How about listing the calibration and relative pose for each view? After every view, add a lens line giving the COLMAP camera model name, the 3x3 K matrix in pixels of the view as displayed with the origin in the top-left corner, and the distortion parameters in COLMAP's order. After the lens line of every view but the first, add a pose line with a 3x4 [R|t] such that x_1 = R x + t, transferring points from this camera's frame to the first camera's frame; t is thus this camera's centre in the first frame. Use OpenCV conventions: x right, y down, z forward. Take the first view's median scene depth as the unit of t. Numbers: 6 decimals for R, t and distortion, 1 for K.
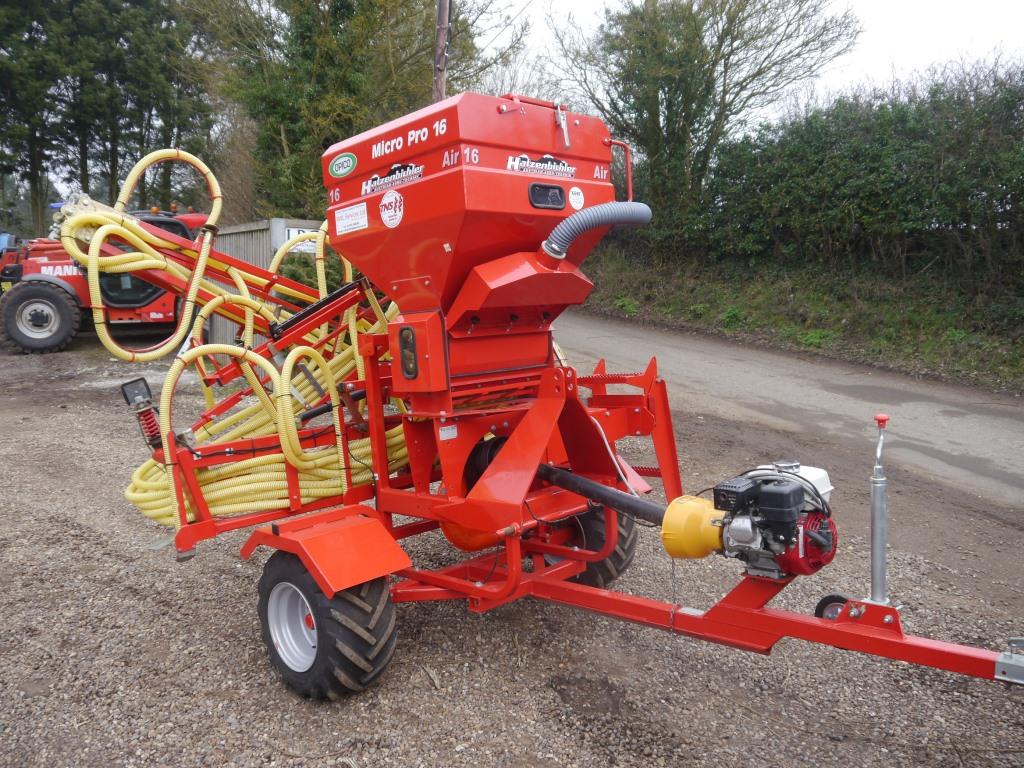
lens RADIAL K [[838.1, 0, 505.1], [0, 838.1, 385.4], [0, 0, 1]] dist [-0.012498, 0.003432]
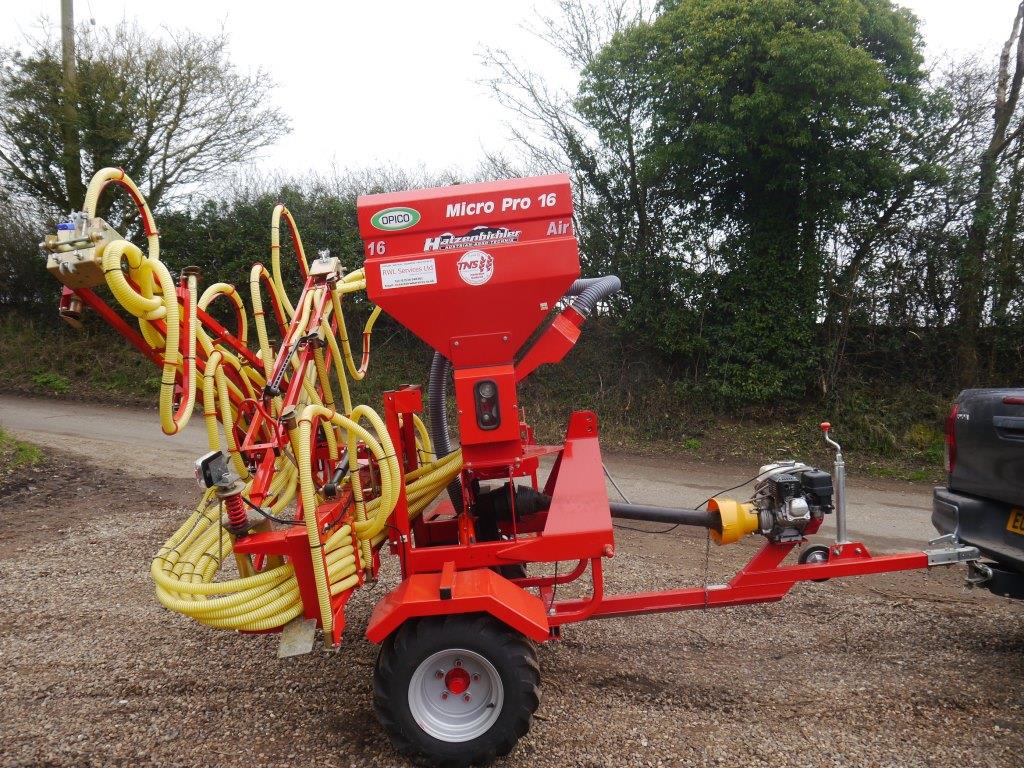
lens RADIAL K [[838.1, 0, 504.2], [0, 838.1, 384.2], [0, 0, 1]] dist [-0.012498, 0.003432]
pose [[0.704371, -0.026657, 0.709332, -0.835998], [0.092118, 0.994277, -0.054108, -0.005632], [-0.703830, 0.103454, 0.702795, 0.248018]]
